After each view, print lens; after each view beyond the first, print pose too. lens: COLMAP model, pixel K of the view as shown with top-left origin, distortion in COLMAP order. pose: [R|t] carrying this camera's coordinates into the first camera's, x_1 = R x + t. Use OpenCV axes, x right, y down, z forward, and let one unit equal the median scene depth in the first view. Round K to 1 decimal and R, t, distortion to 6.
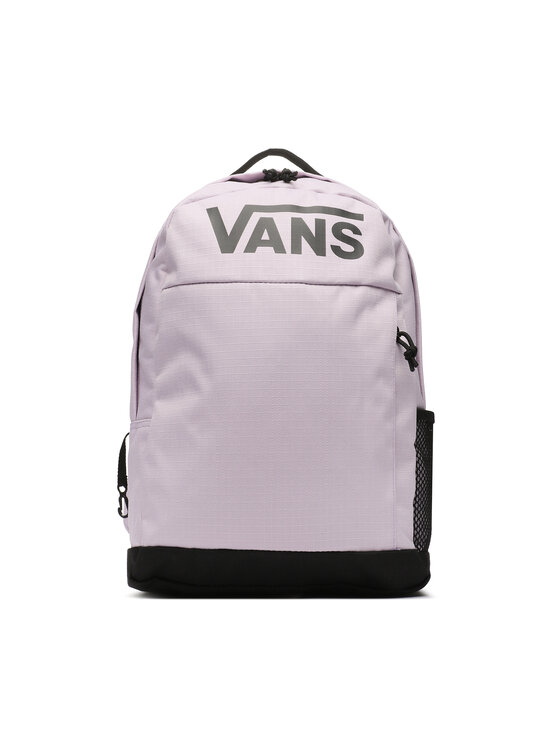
lens RADIAL K [[1175.9, 0, 257.8], [0, 1175.9, 364.2], [0, 0, 1]] dist [0.158685, 0.000000]
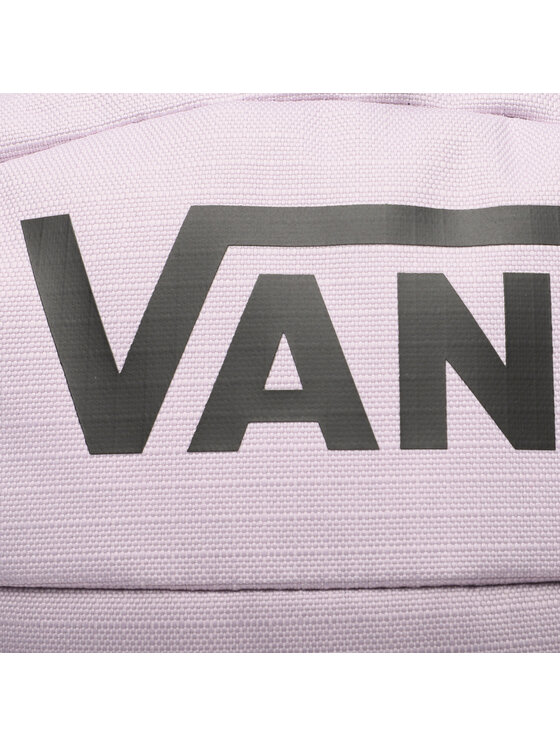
lens RADIAL K [[1175.9, 0, 280.9], [0, 1175.9, 372.2], [0, 0, 1]] dist [0.158685, 0.000000]
pose [[0.999462, -0.027127, -0.018435, 0.010079], [0.030905, 0.967122, 0.252428, -0.165293], [0.010981, -0.252862, 0.967440, 0.787932]]
